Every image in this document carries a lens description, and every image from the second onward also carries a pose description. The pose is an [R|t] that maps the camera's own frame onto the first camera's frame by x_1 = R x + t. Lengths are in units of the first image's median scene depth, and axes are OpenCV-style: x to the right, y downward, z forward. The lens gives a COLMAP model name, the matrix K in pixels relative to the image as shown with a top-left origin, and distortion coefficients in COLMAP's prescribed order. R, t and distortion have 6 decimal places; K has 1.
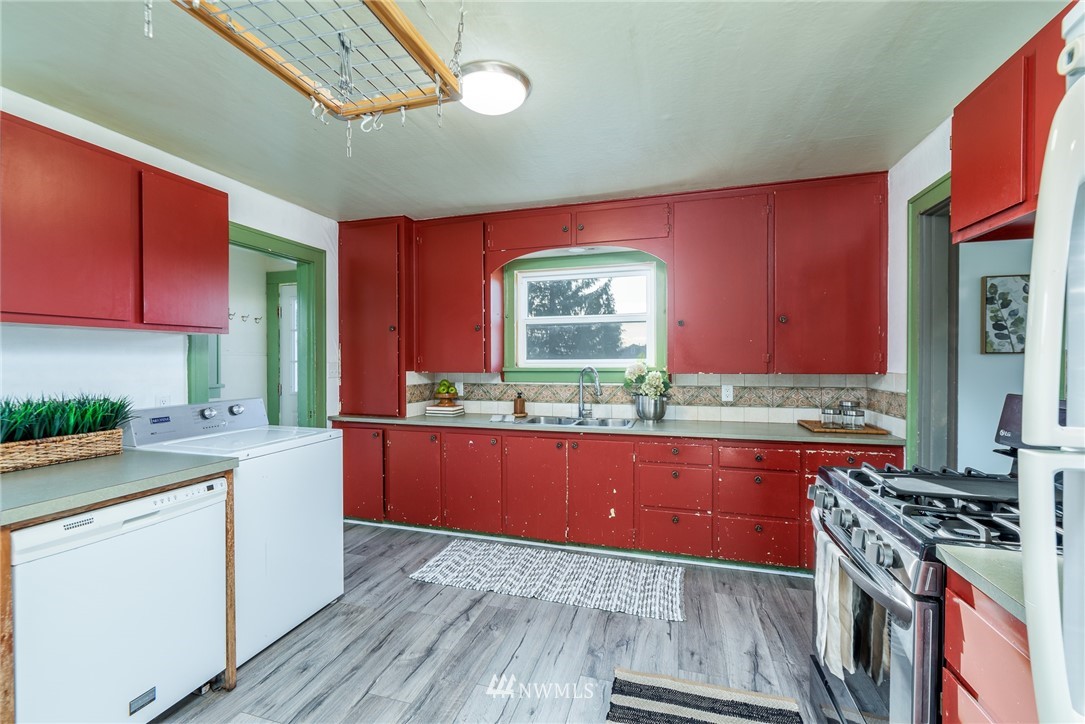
lens RADIAL K [[449.4, 0, 546.7], [0, 449.4, 363.2], [0, 0, 1]] dist [-0.012127, -0.000332]
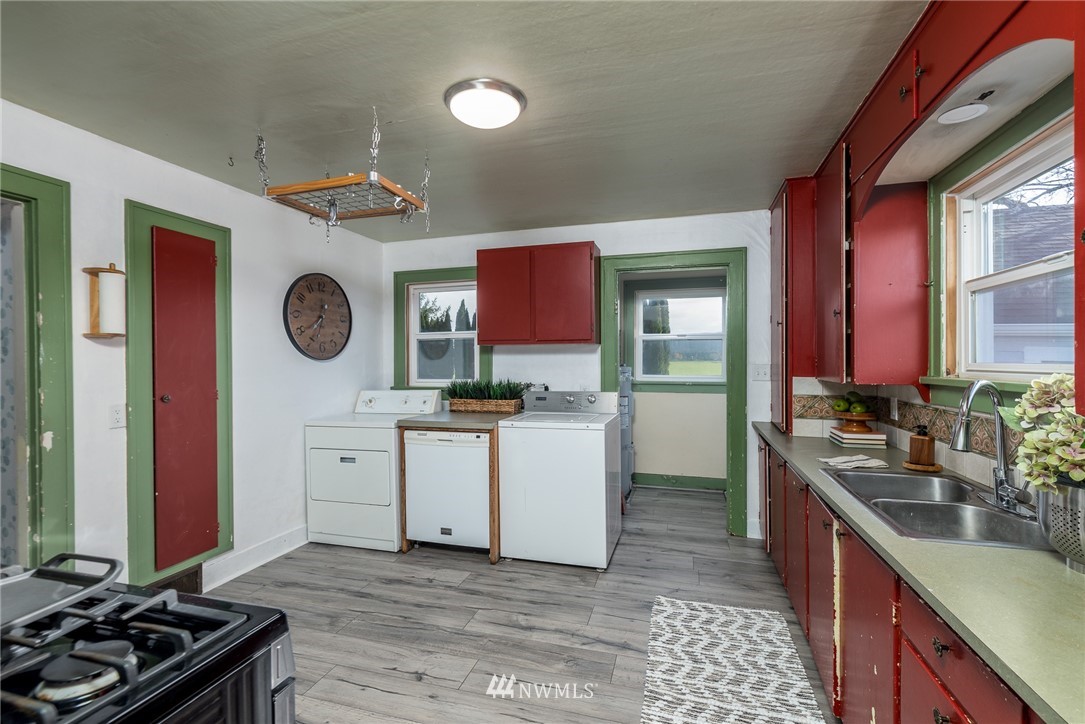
lens RADIAL K [[449.4, 0, 534.0], [0, 449.4, 365.9], [0, 0, 1]] dist [-0.012127, -0.000332]
pose [[0.029228, 0.014969, -0.999461, 0.646649], [-0.004701, 0.999879, 0.014837, -0.013994], [0.999562, 0.004265, 0.029295, 0.760893]]
